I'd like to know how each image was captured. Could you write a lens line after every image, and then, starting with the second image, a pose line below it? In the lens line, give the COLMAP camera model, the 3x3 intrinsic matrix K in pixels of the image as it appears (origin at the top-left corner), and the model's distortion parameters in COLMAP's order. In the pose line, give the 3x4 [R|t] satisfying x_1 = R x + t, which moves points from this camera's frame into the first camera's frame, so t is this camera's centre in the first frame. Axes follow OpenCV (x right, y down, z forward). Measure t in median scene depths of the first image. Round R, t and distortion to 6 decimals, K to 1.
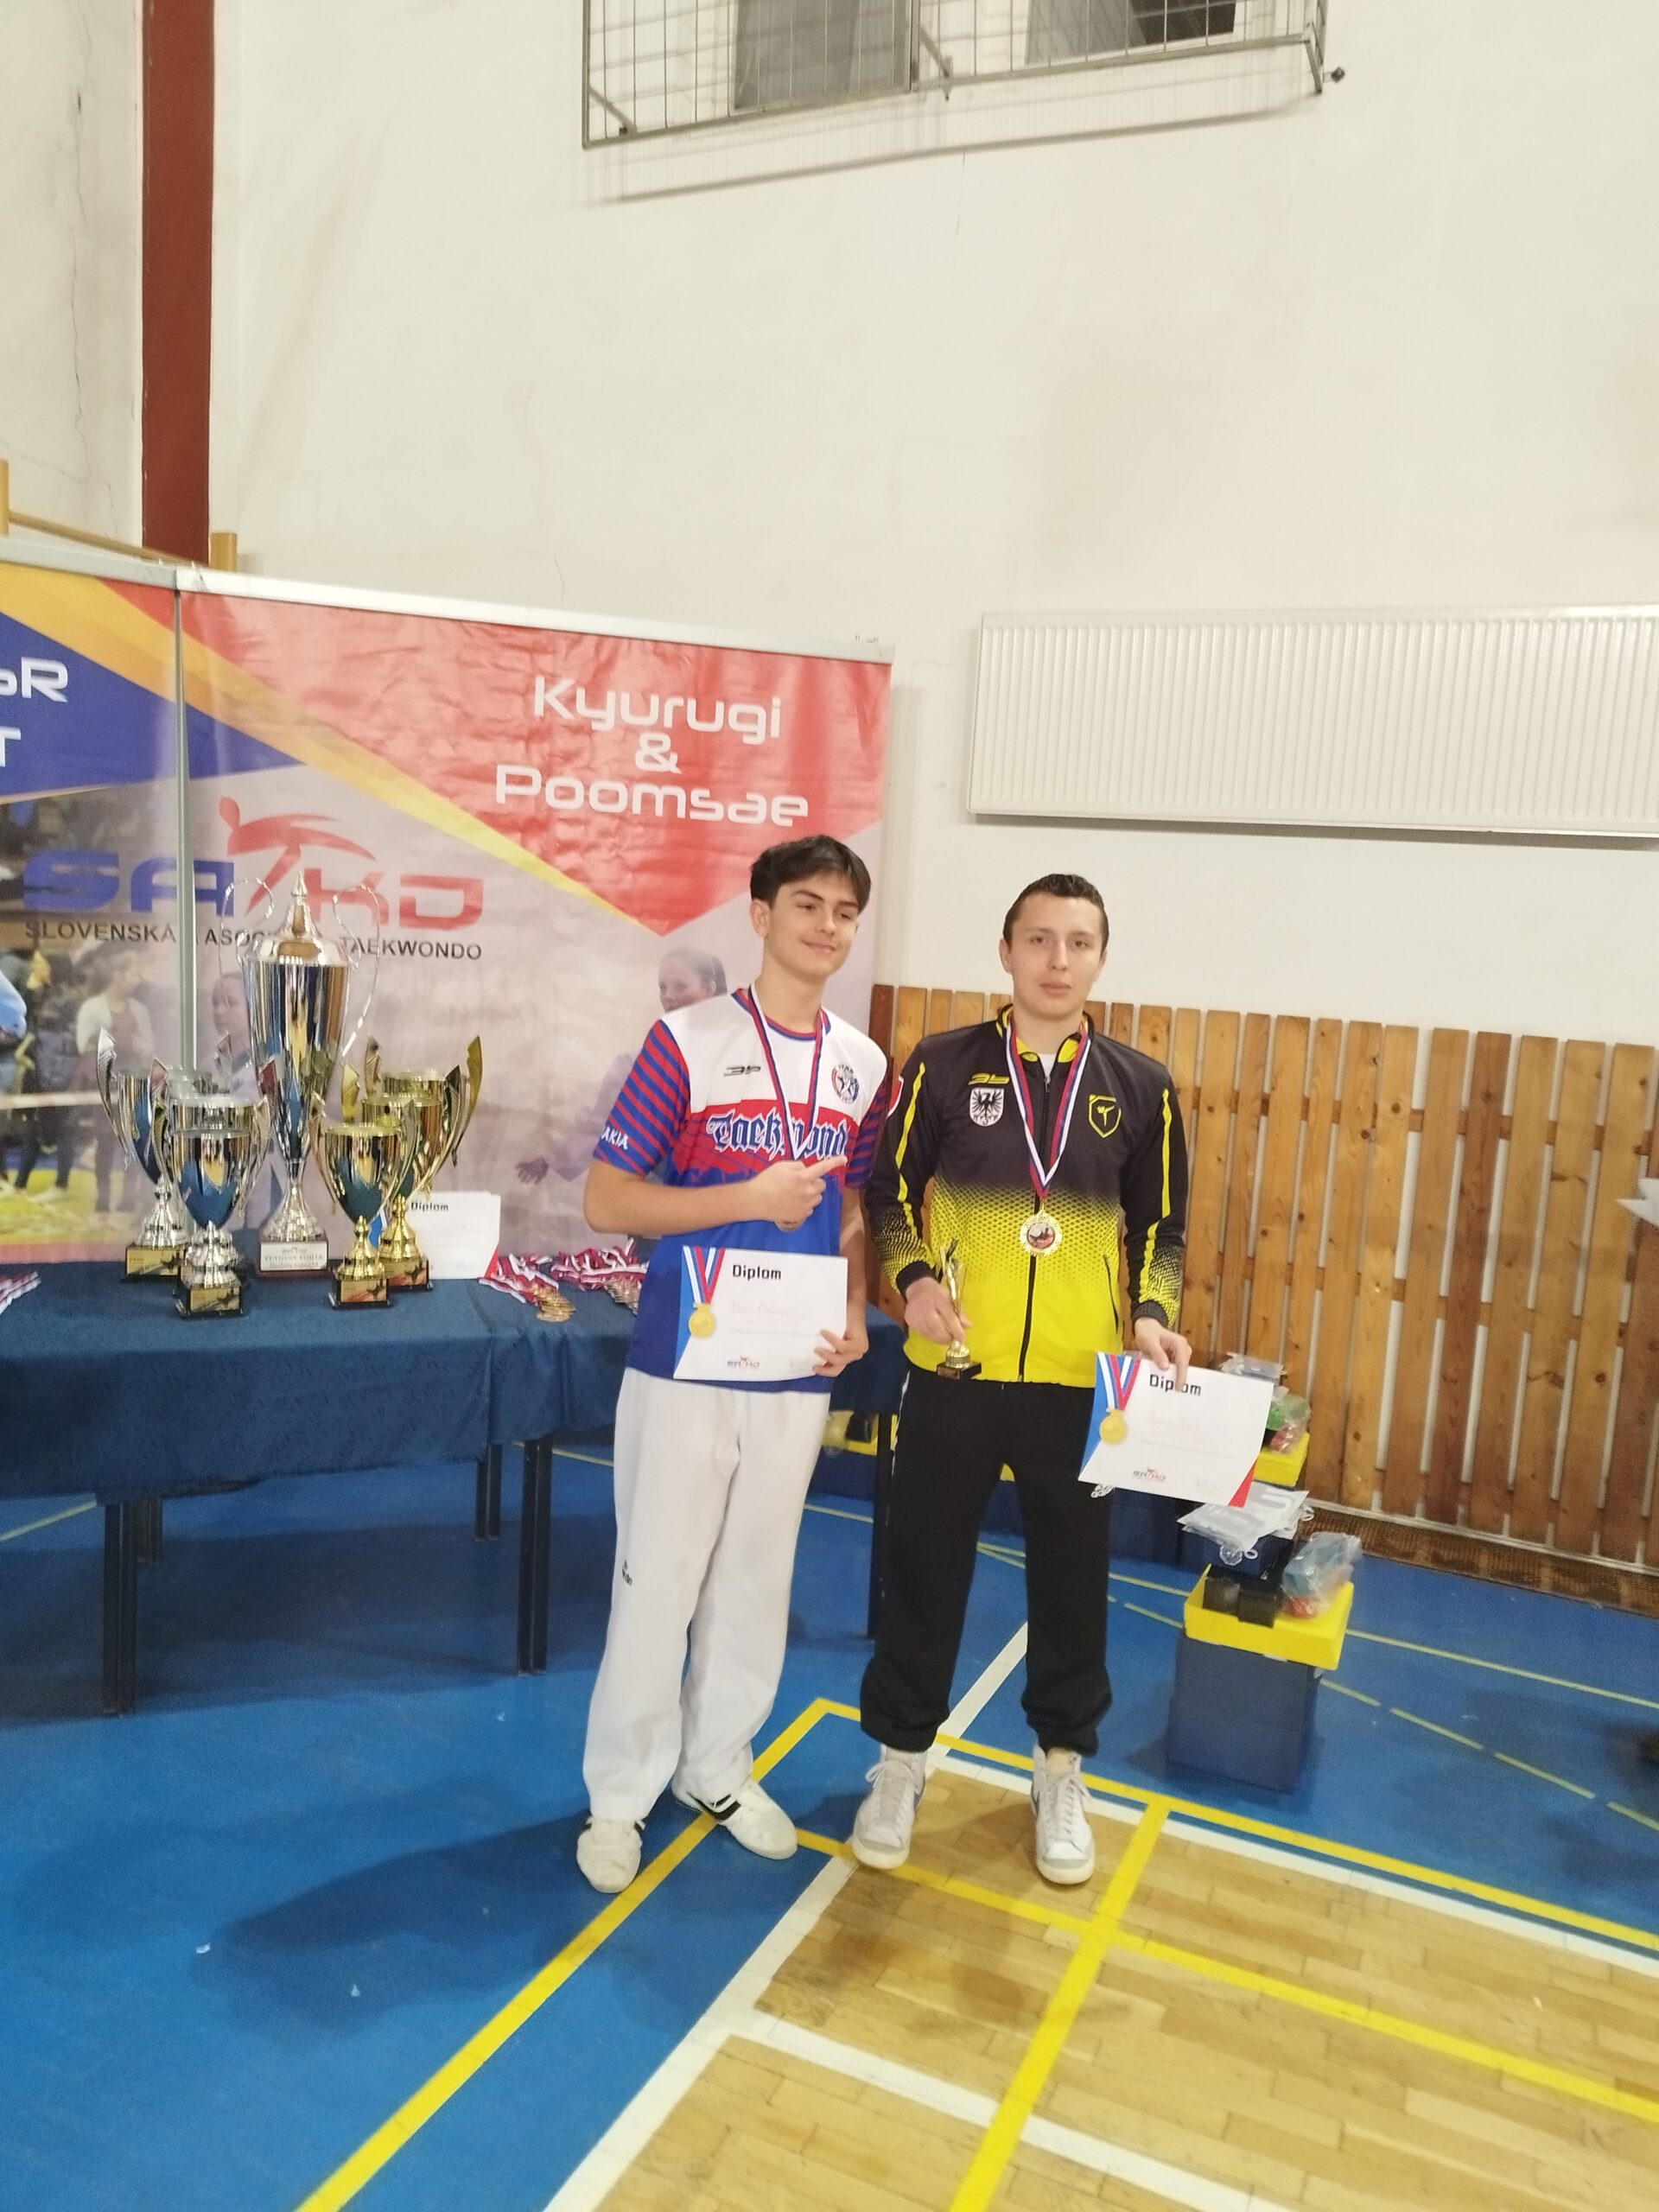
lens RADIAL K [[1599.6, 0, 829.5], [0, 1599.6, 1106.0], [0, 0, 1]] dist [0.045935, -0.050138]
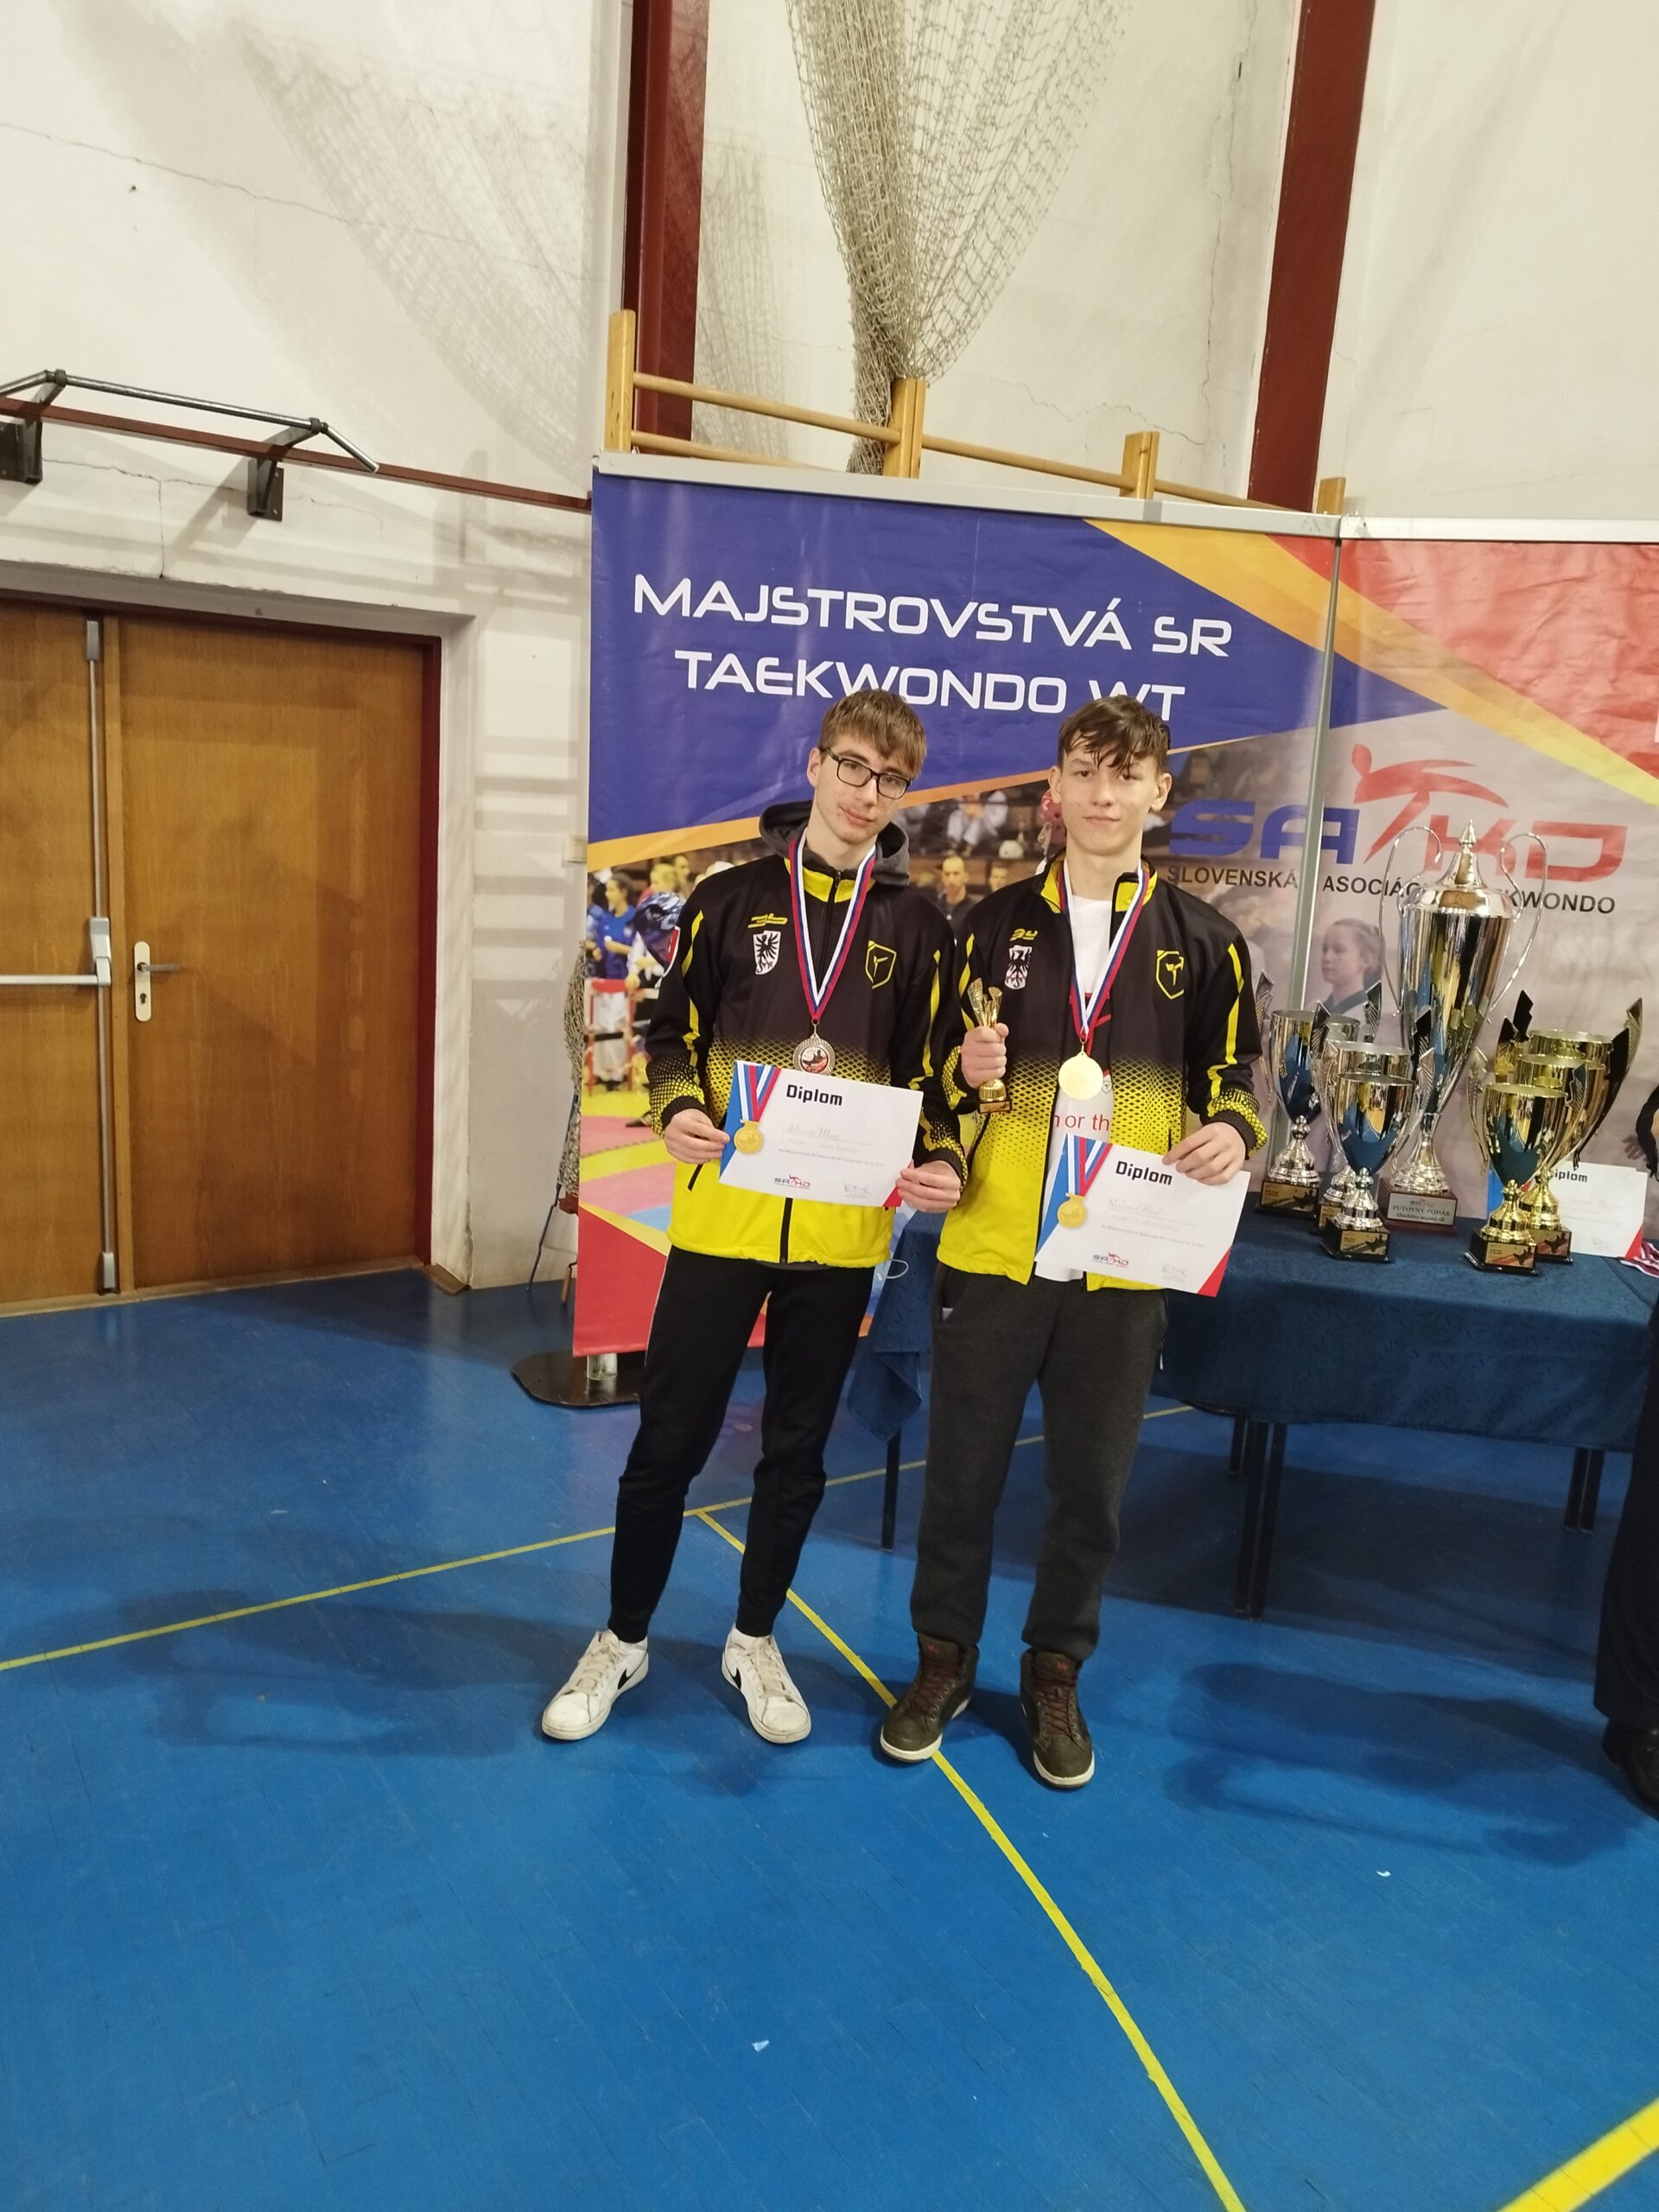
lens RADIAL K [[1599.6, 0, 829.5], [0, 1599.6, 1106.0], [0, 0, 1]] dist [0.045935, -0.050138]
pose [[0.850335, 0.095943, -0.517421, -0.113470], [-0.078450, 0.995364, 0.055639, 0.002817], [0.520361, -0.006720, 0.853920, -0.031808]]
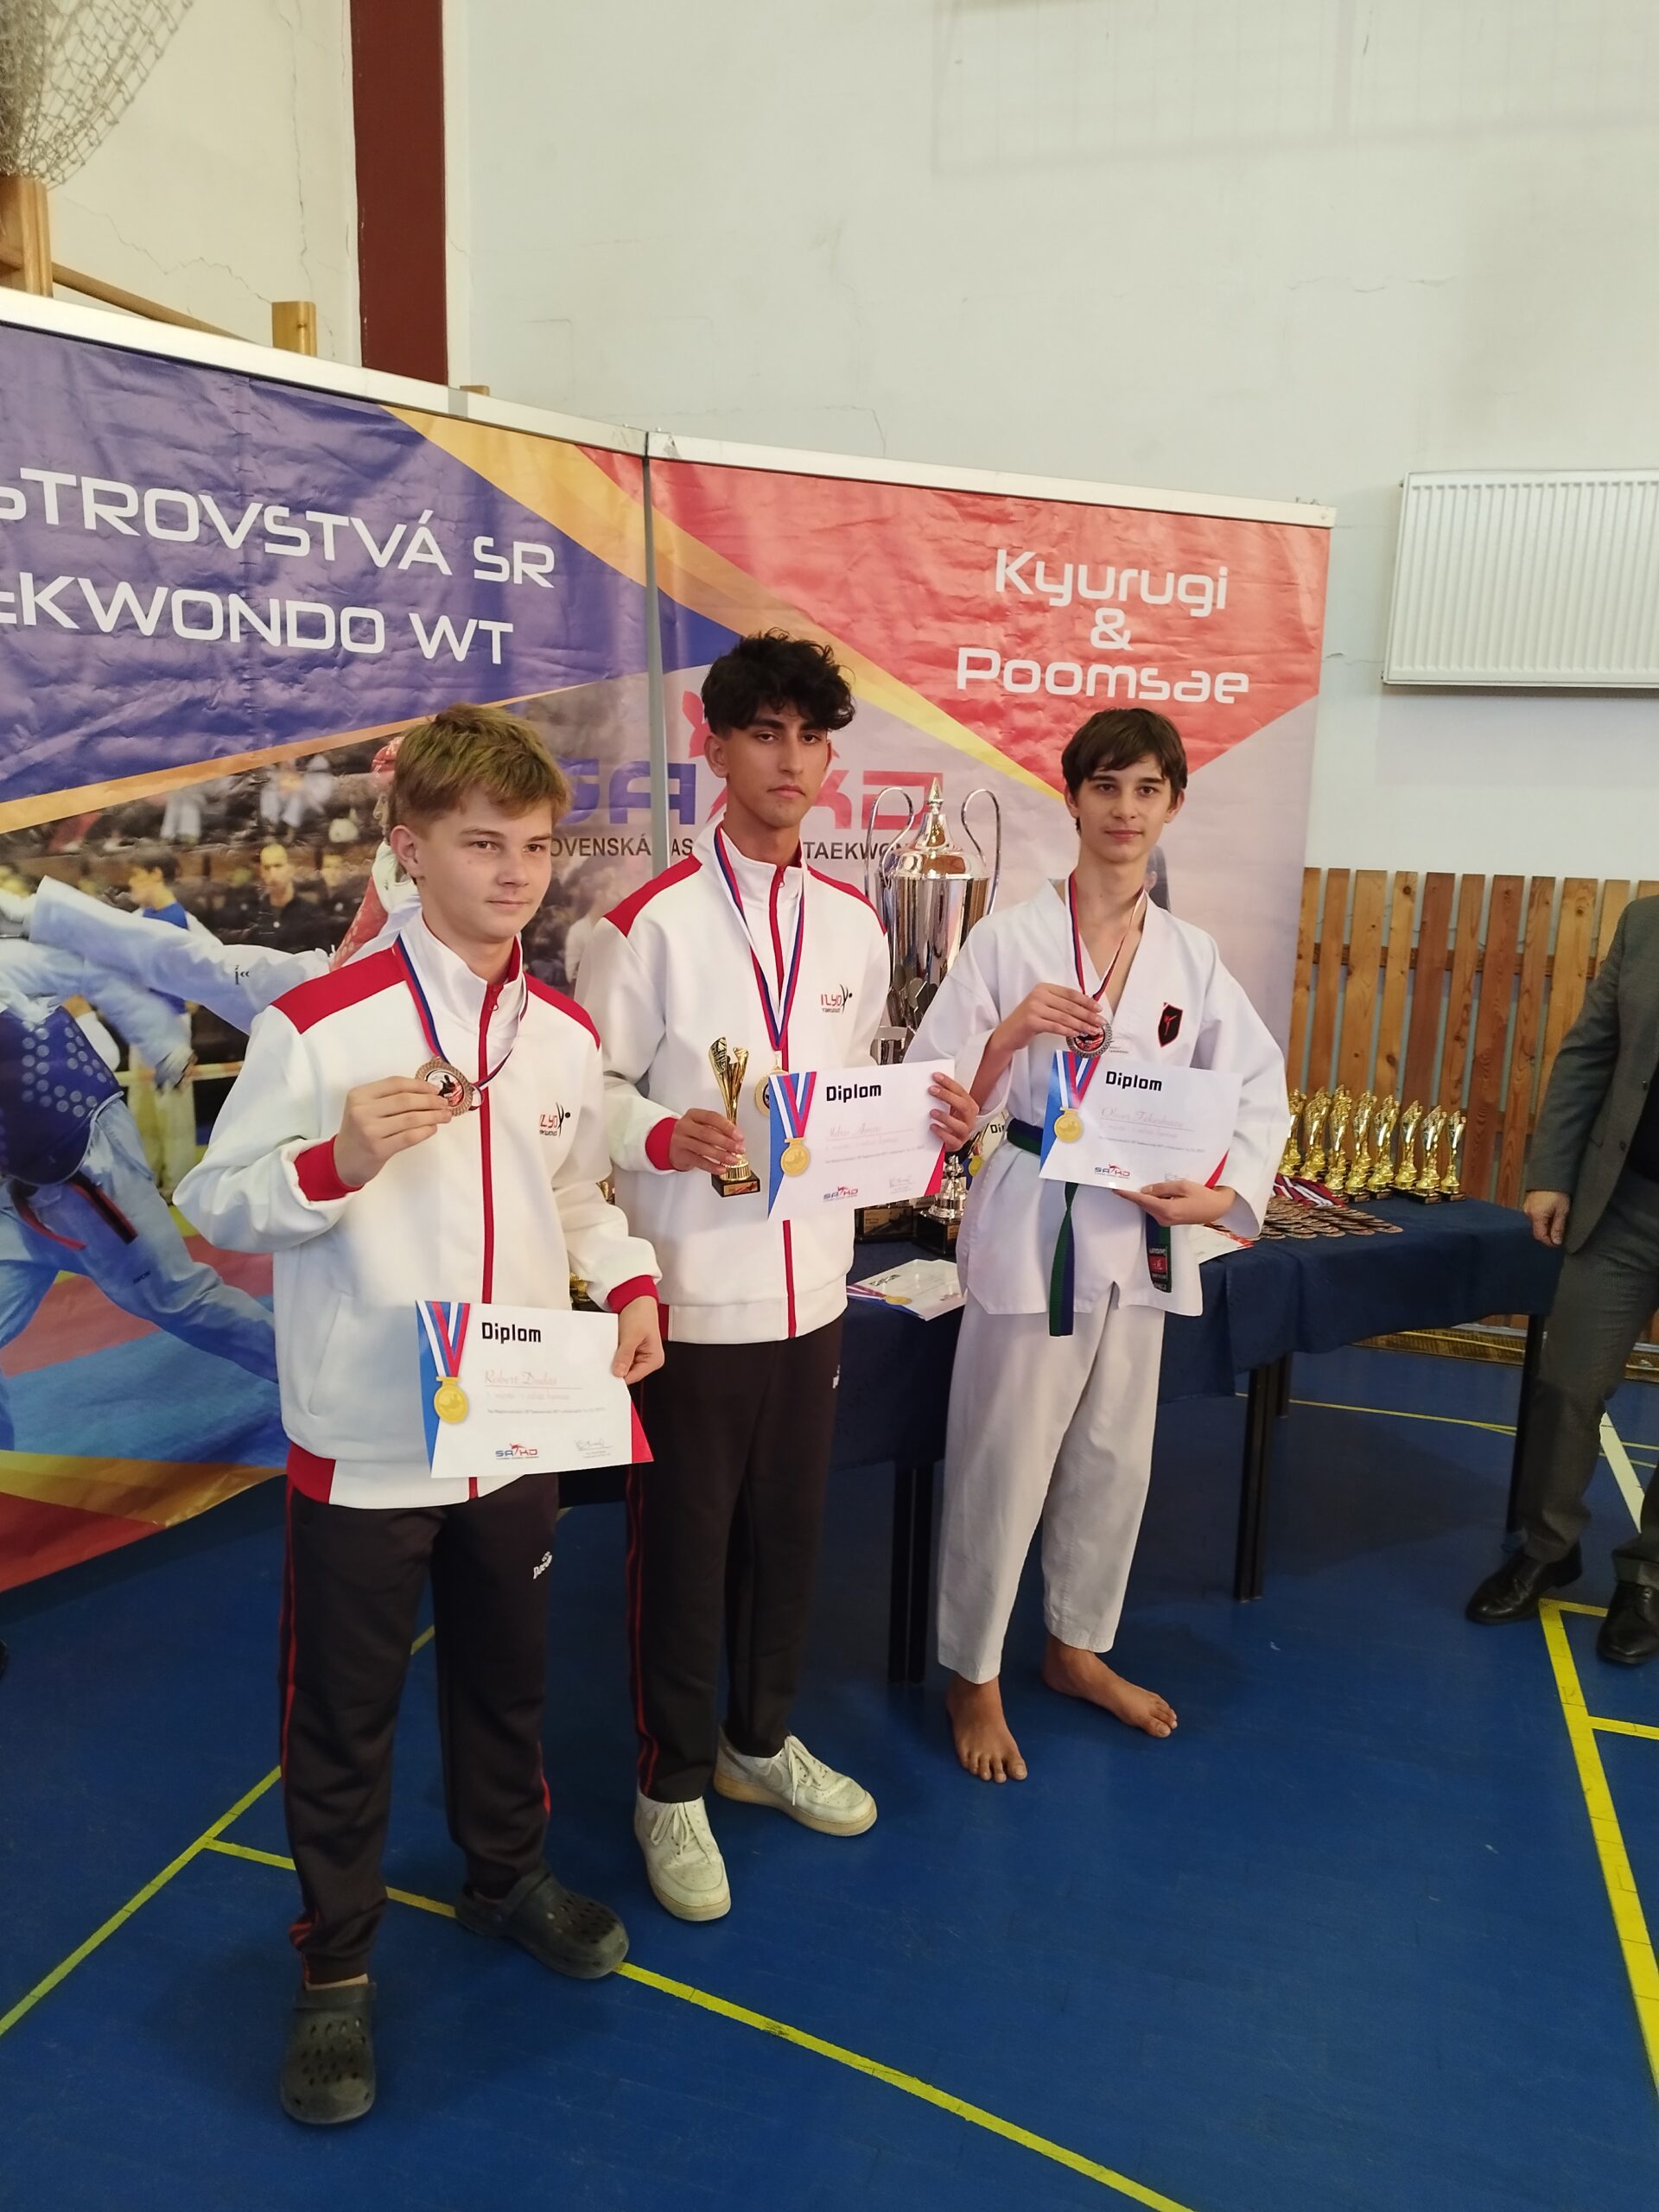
lens RADIAL K [[1620.7, 0, 845.5], [0, 1620.7, 1100.8], [0, 0, 1]] dist [0.055436, -0.055200]
pose [[0.990328, -0.056616, 0.126672, -0.412575], [0.046218, 0.995429, 0.083572, -0.034000], [-0.130824, -0.076909, 0.988418, 0.059770]]
